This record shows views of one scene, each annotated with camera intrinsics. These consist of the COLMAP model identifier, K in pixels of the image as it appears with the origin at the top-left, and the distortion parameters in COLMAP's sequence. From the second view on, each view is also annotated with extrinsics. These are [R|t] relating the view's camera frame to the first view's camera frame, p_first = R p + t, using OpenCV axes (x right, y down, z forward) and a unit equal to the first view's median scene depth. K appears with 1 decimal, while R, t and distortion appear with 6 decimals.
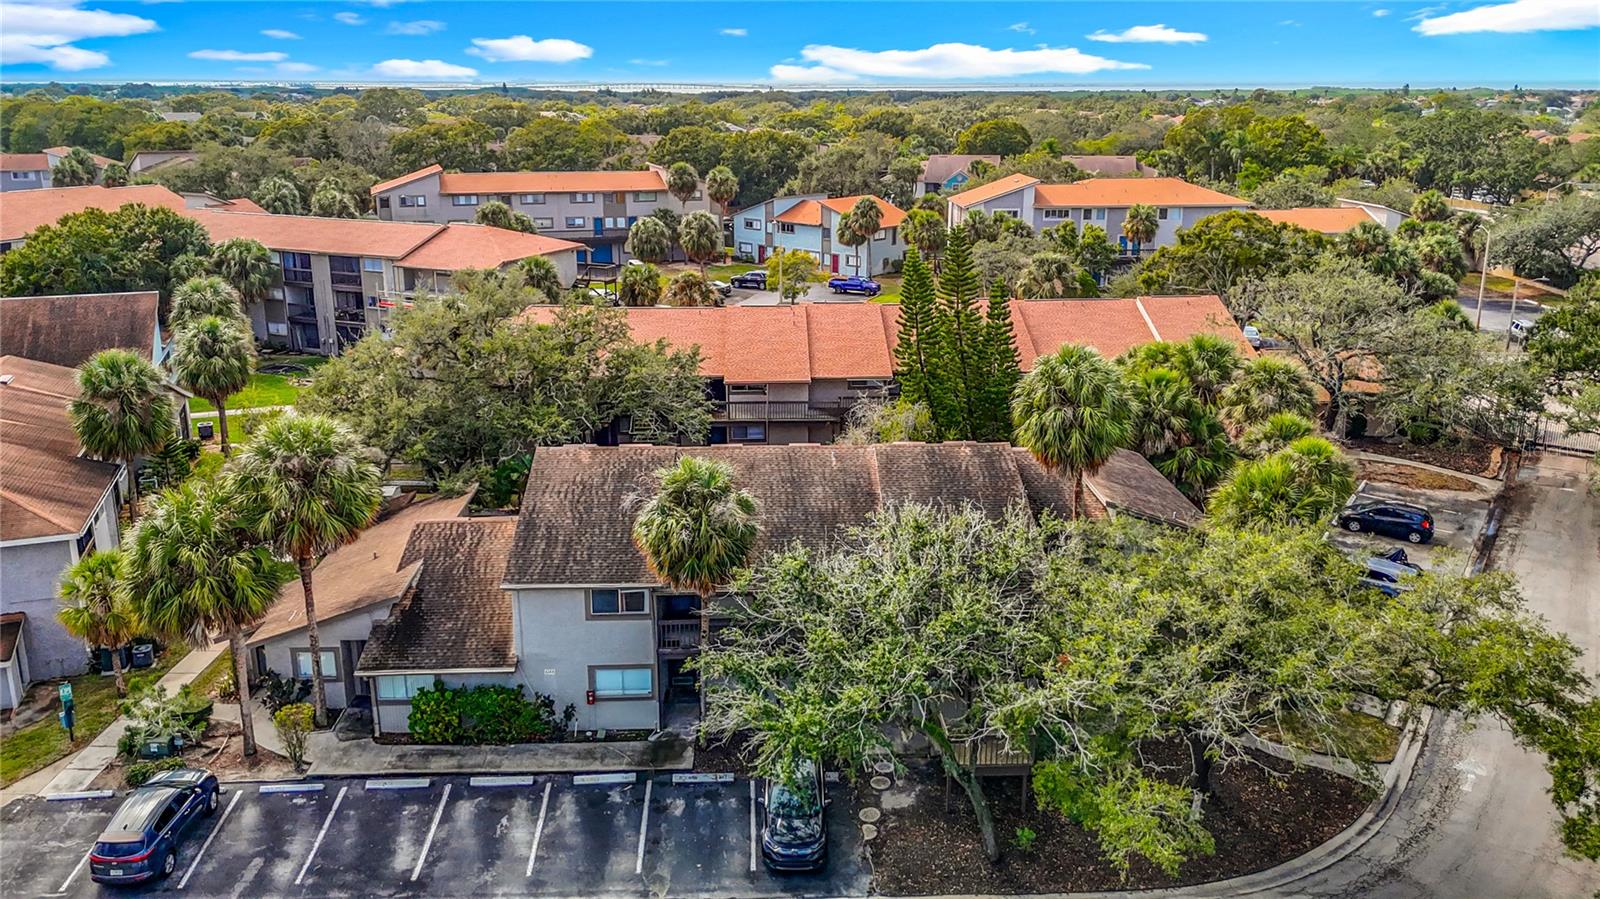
lens RADIAL K [[1202.1, 0, 868.1], [0, 1202.1, 425.7], [0, 0, 1]] dist [0.040808, -0.039415]
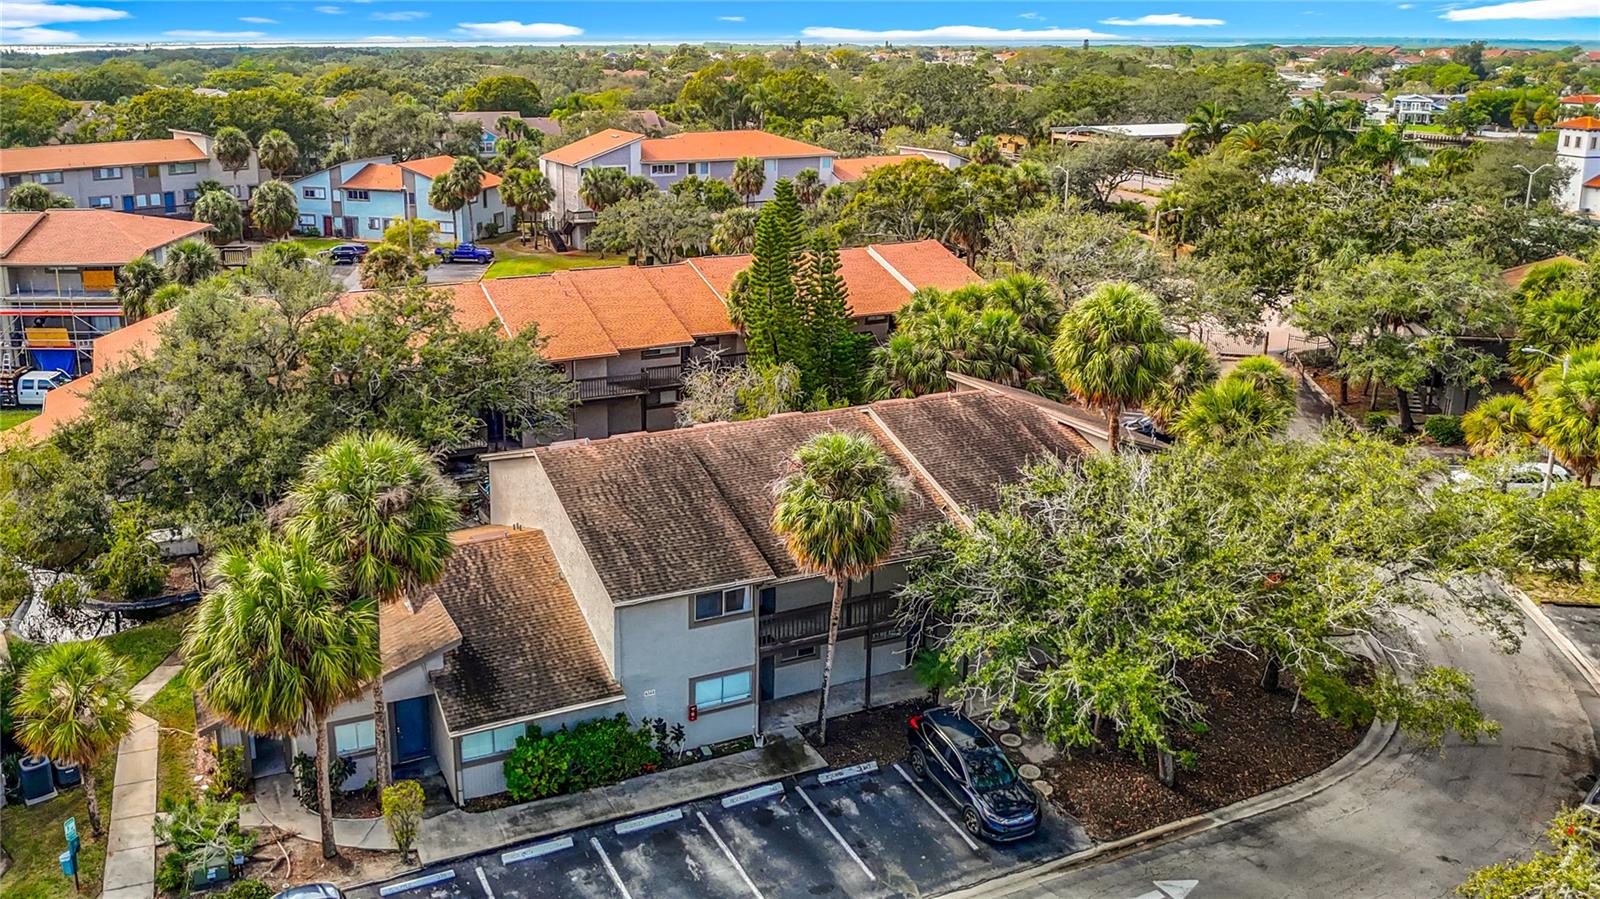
lens RADIAL K [[1235.4, 0, 675.1], [0, 1235.4, 411.9], [0, 0, 1]] dist [0.040428, -0.206003]
pose [[0.934608, -0.108065, 0.338866, -0.461741], [0.101972, 0.994143, 0.035793, -0.029759], [-0.340749, 0.001102, 0.940154, 0.113182]]
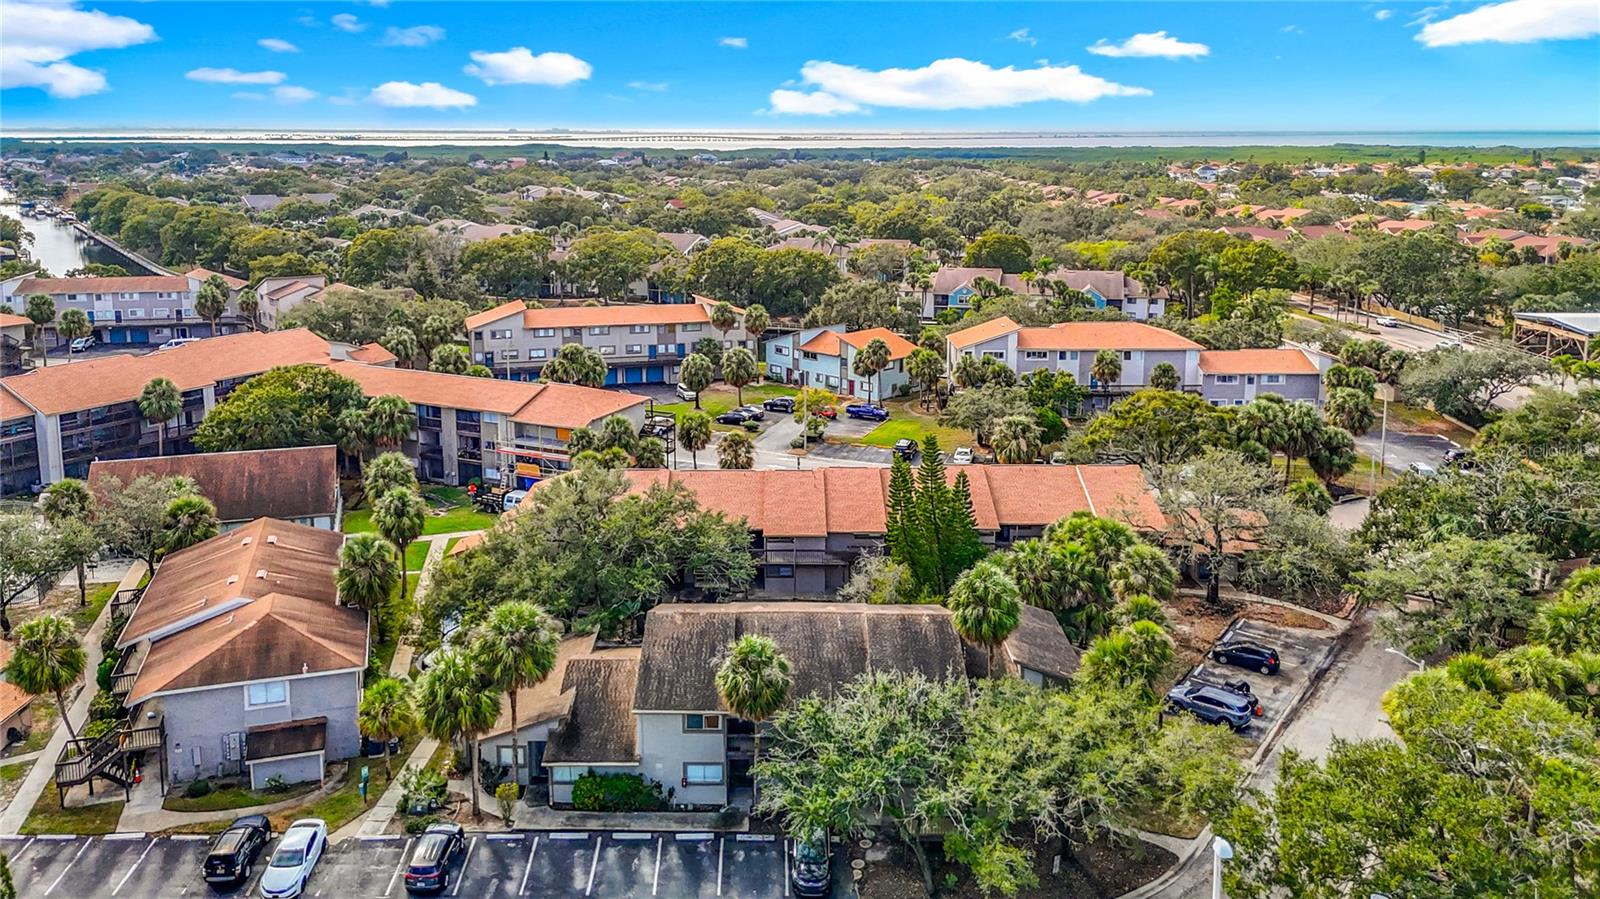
lens RADIAL K [[1270.2, 0, 807.9], [0, 1270.2, 327.0], [0, 0, 1]] dist [0.056405, -0.097444]
pose [[0.997540, -0.001496, -0.070084, 0.043883], [-0.005482, 0.995046, -0.099263, -0.177526], [0.069885, 0.099403, 0.992590, -0.618350]]
